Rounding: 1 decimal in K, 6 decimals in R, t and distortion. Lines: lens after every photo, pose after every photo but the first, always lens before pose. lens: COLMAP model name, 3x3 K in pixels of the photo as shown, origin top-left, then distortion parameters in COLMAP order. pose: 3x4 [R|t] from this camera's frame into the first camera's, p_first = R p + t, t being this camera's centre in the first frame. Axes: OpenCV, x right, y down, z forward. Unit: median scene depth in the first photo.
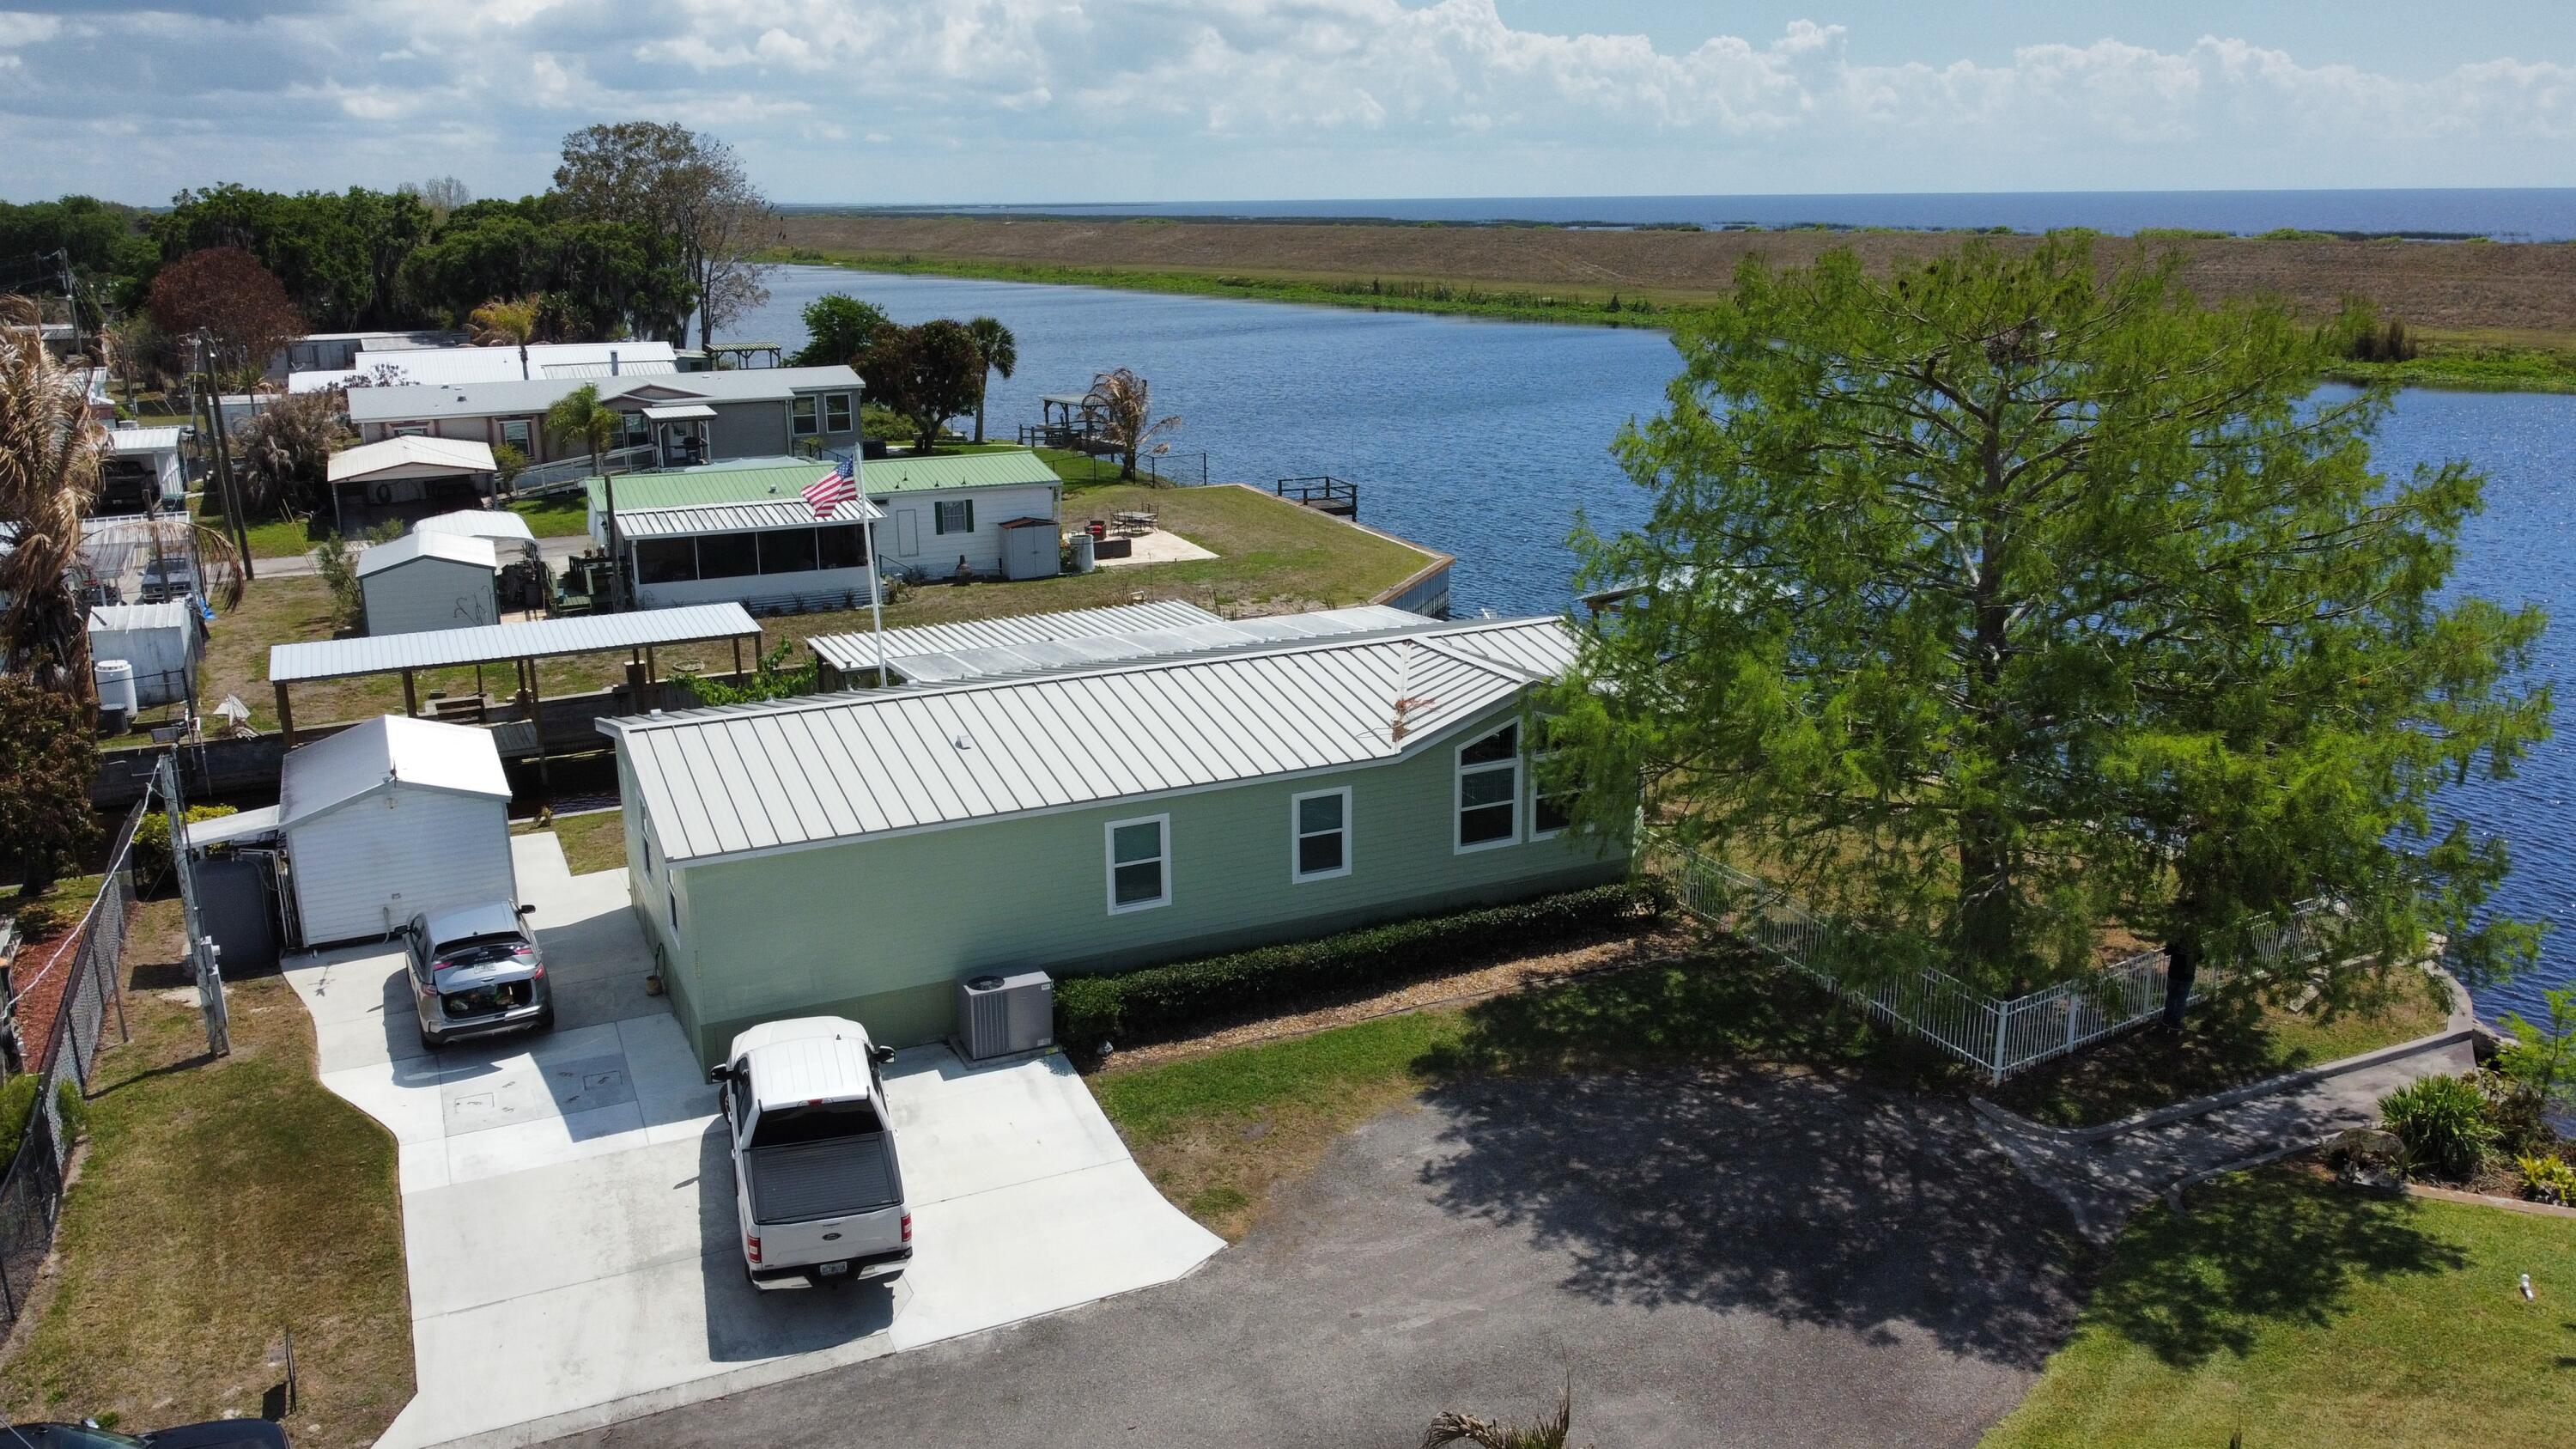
lens RADIAL K [[1947.5, 0, 1286.2], [0, 1947.5, 727.4], [0, 0, 1]] dist [-0.002196, -0.005926]
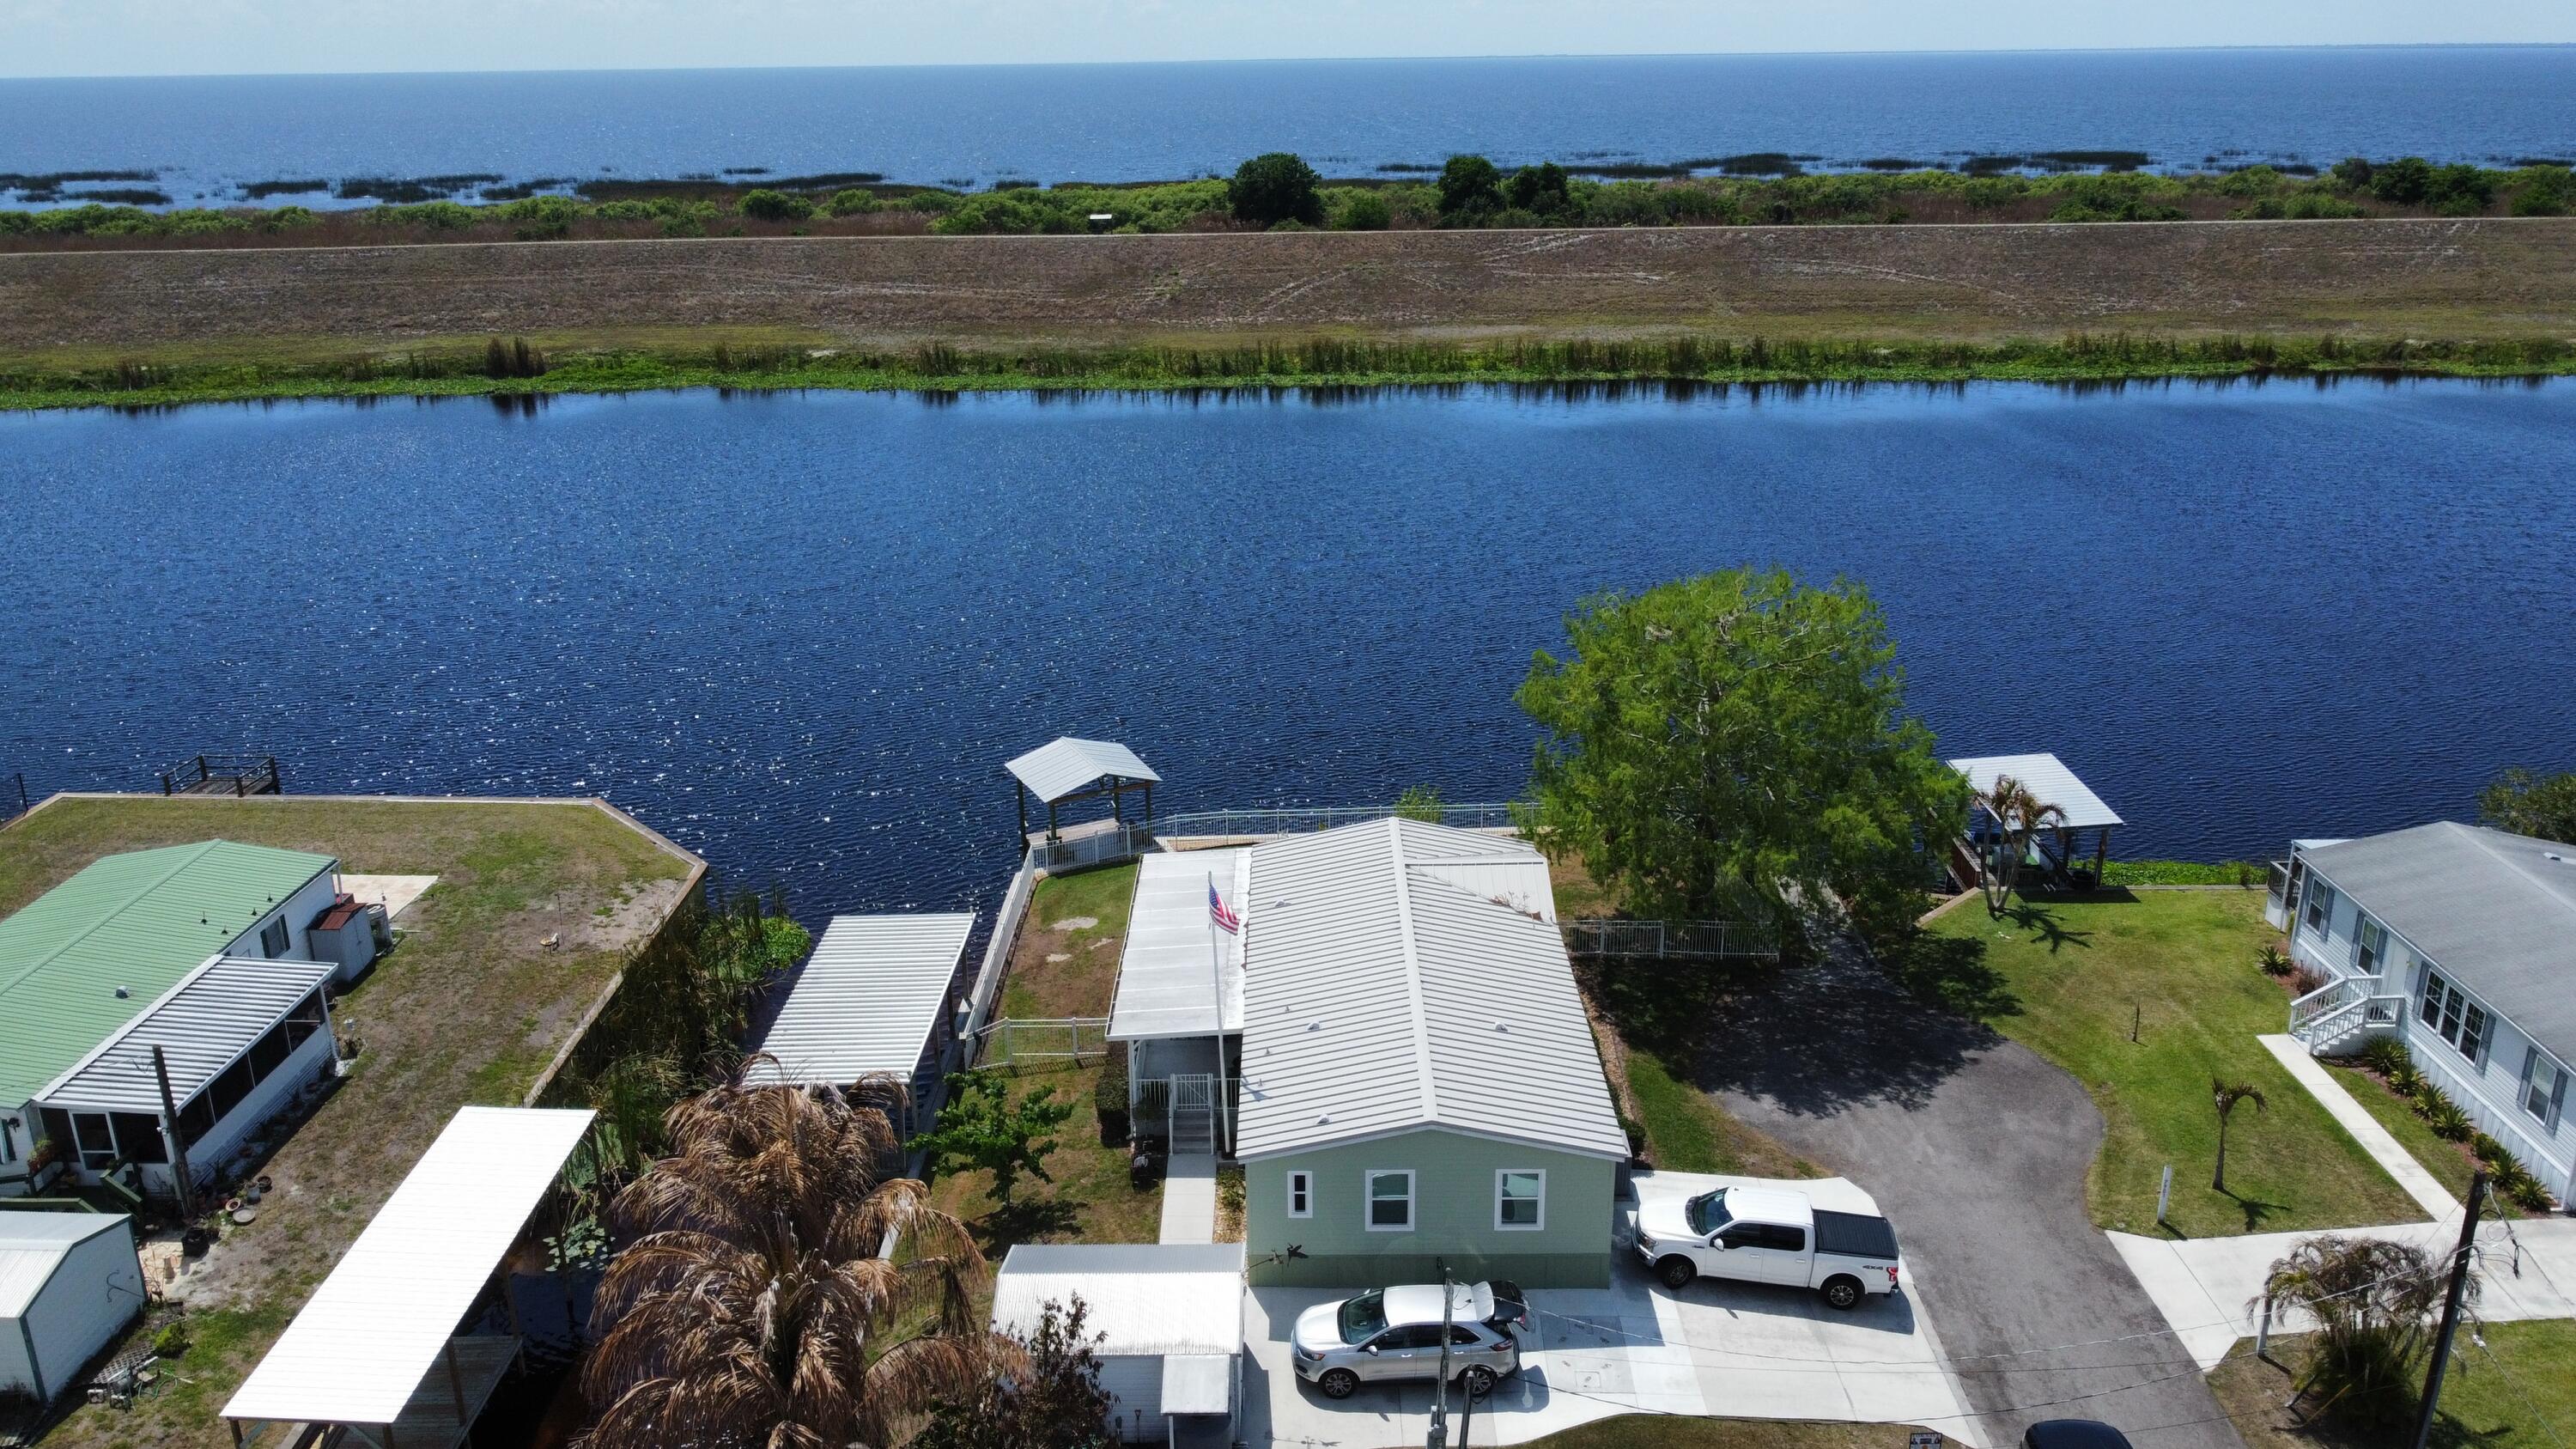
lens RADIAL K [[1947.5, 0, 1286.6], [0, 1947.5, 721.5], [0, 0, 1]] dist [-0.002196, -0.005926]
pose [[0.443570, -0.286062, 0.849361, -1.552632], [0.246031, 0.950152, 0.191521, -0.584799], [-0.861809, 0.124016, 0.491839, 0.401193]]
